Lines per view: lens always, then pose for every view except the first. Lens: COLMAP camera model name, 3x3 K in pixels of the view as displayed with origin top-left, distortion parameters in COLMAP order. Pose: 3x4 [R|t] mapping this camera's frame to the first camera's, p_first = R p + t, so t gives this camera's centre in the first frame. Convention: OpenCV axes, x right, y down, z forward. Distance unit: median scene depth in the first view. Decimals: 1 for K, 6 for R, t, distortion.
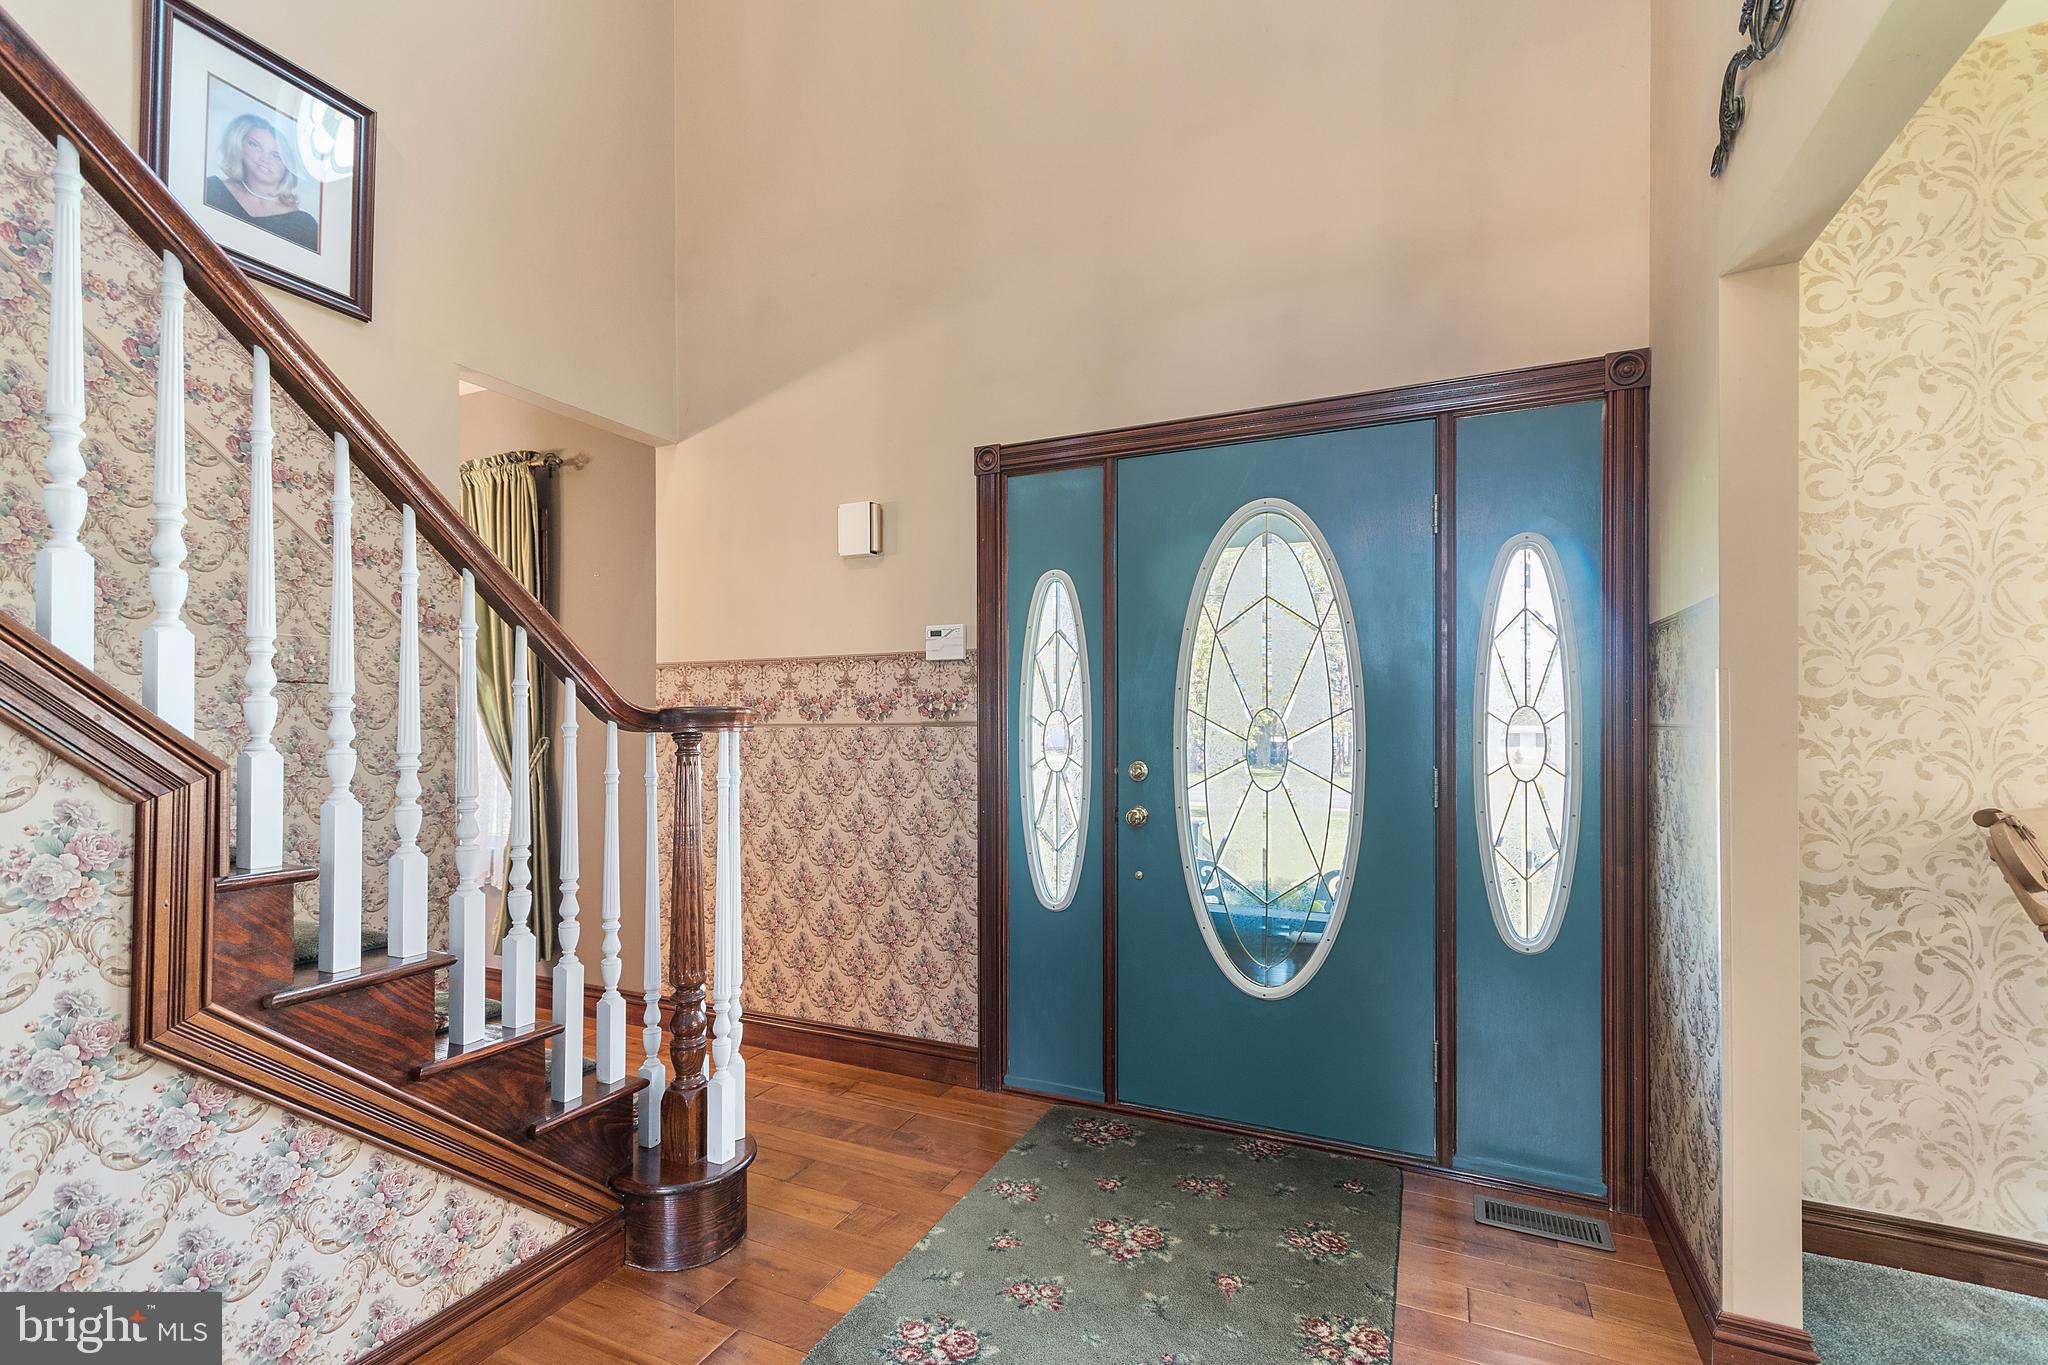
lens RADIAL K [[902.8, 0, 1027.9], [0, 902.8, 691.9], [0, 0, 1]] dist [0.002300, 0.000181]
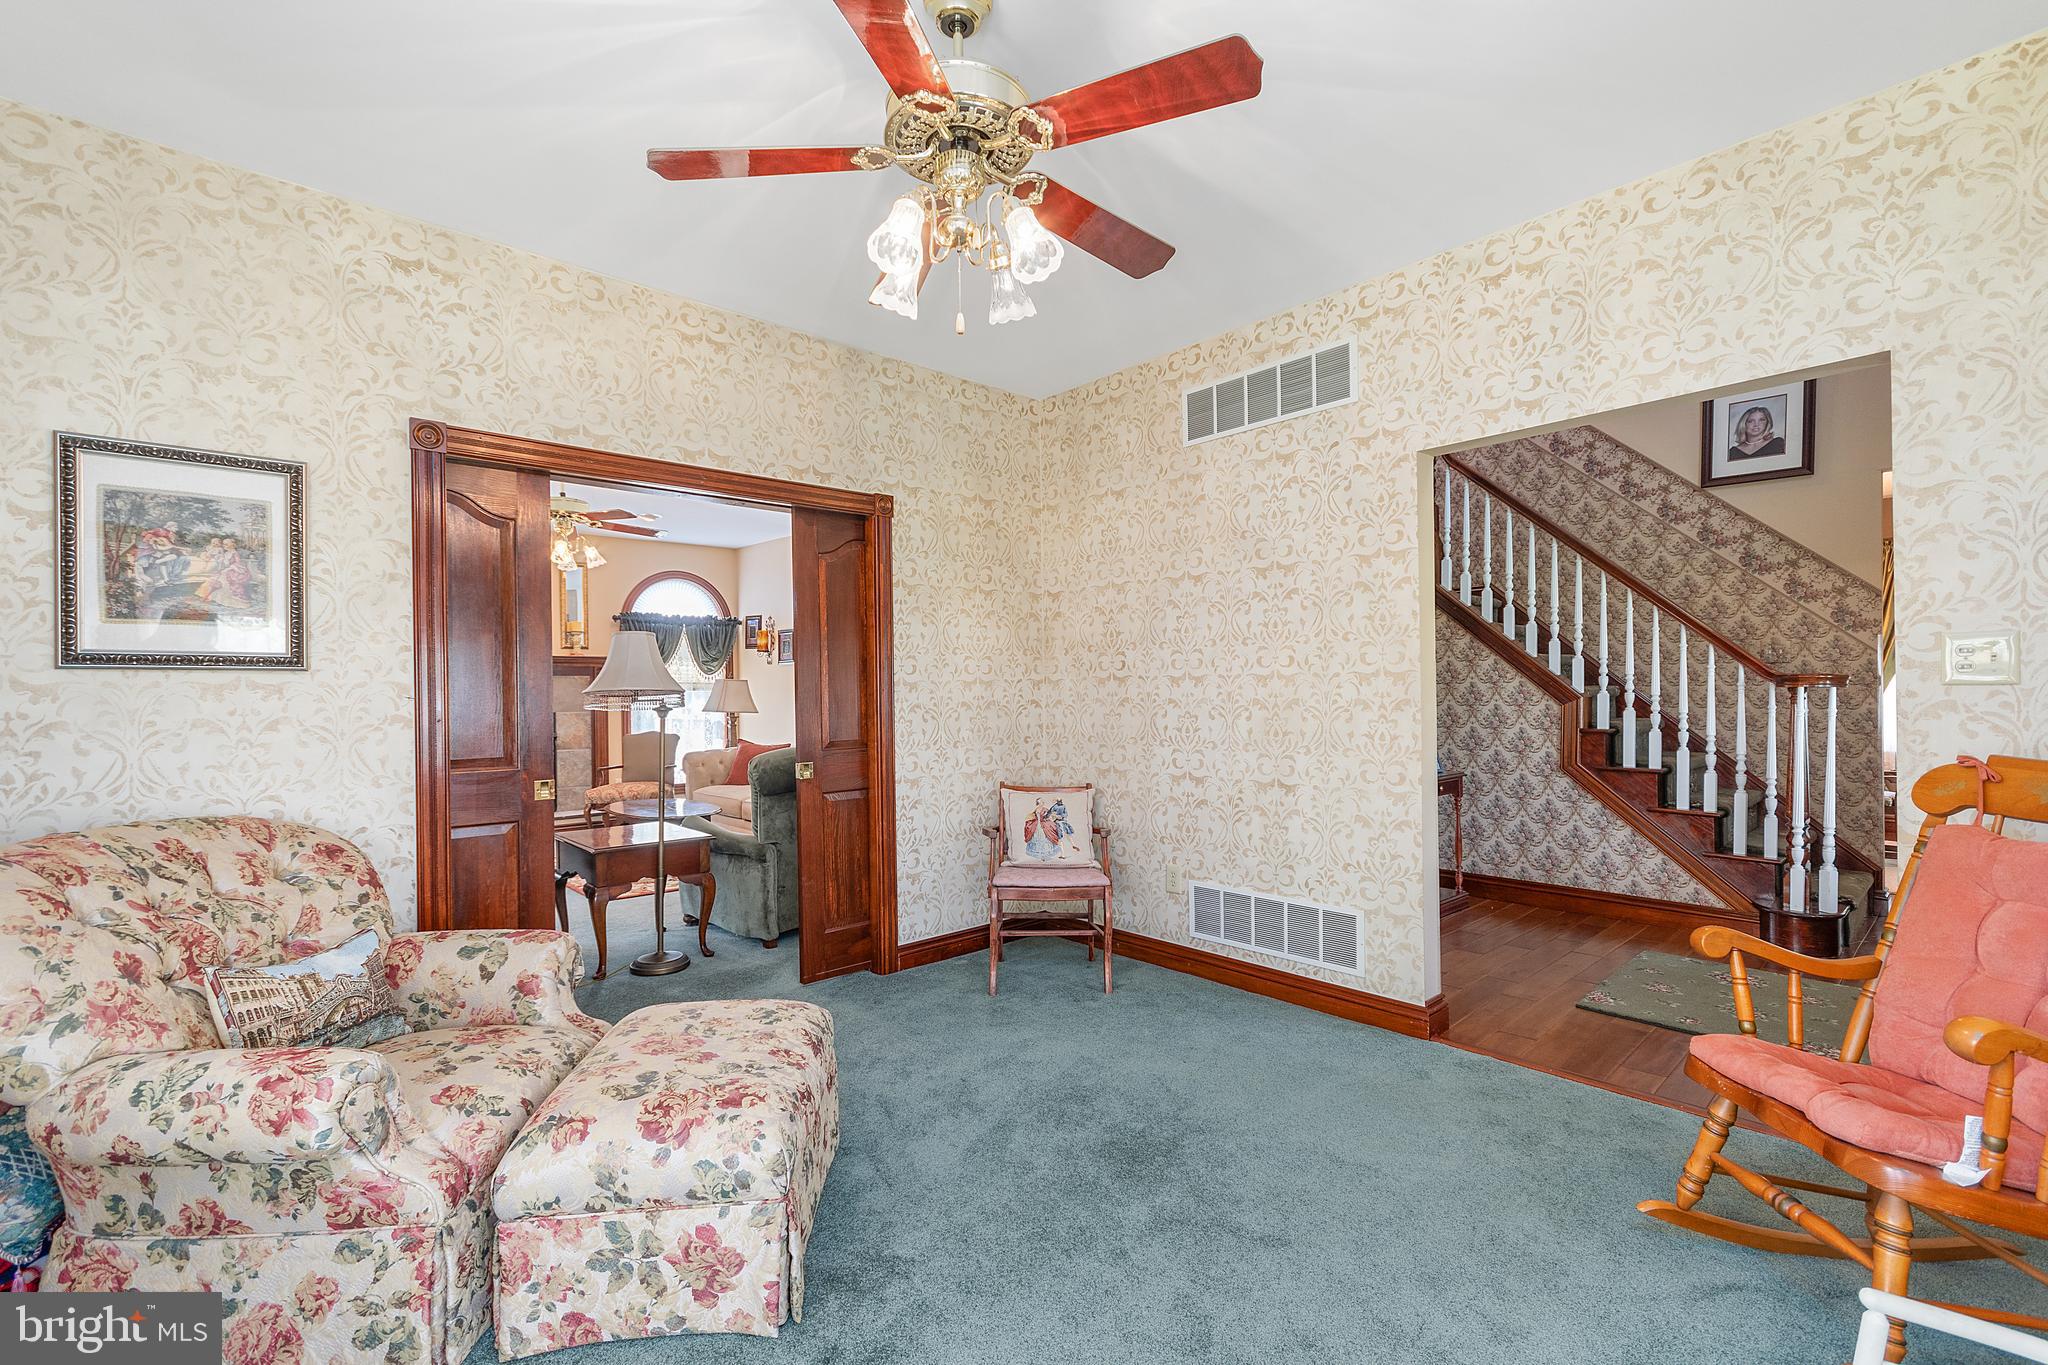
lens RADIAL K [[902.8, 0, 1027.9], [0, 902.8, 691.9], [0, 0, 1]] dist [0.002300, 0.000181]
pose [[-0.378832, -0.005073, -0.925452, 2.563609], [0.023384, 0.999613, -0.015051, 0.052926], [0.925170, -0.027342, -0.378567, 0.281819]]
